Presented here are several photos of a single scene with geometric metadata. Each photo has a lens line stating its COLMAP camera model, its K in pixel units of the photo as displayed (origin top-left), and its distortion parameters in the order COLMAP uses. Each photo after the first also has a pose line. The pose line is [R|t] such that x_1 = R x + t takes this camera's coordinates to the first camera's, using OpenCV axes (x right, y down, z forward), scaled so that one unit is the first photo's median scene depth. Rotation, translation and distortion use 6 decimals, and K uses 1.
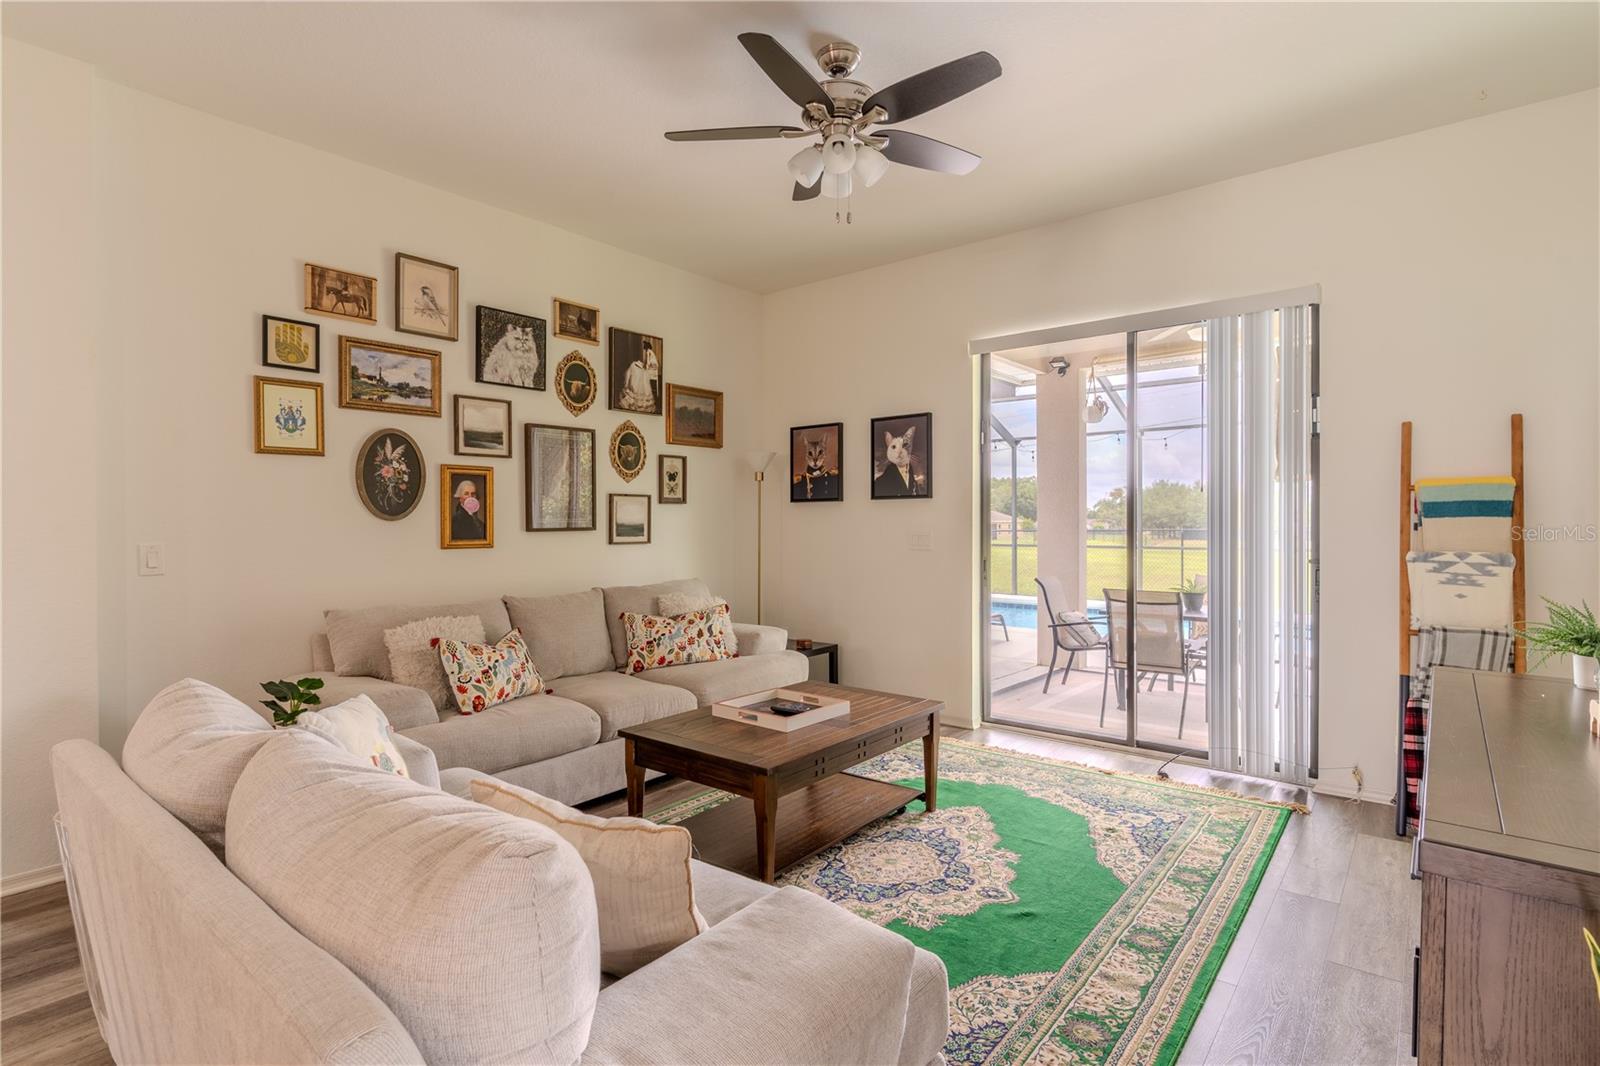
lens RADIAL K [[788.5, 0, 797.4], [0, 788.5, 530.1], [0, 0, 1]] dist [-0.005035, -0.000629]
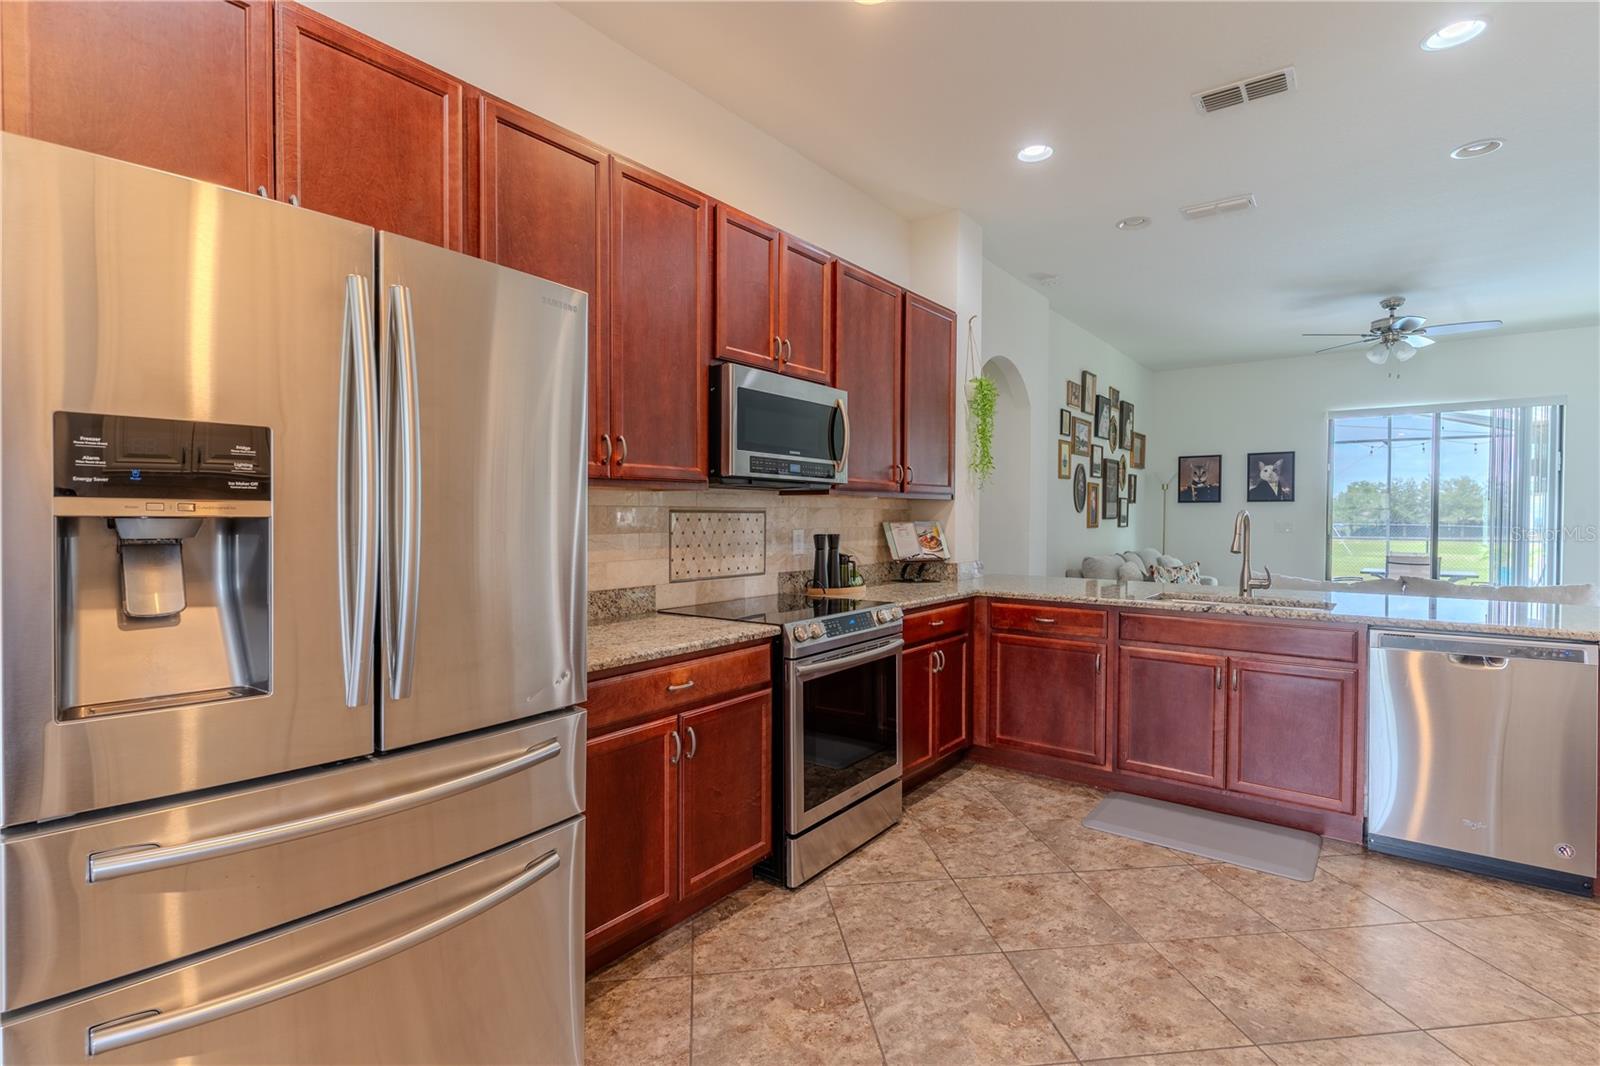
lens RADIAL K [[763.5, 0, 795.3], [0, 763.5, 528.2], [0, 0, 1]] dist [0.001508, -0.000473]
pose [[0.999249, 0.006316, 0.038219, -0.948014], [-0.006624, 0.999946, 0.007956, 0.010820], [-0.038166, -0.008203, 0.999238, -0.596552]]
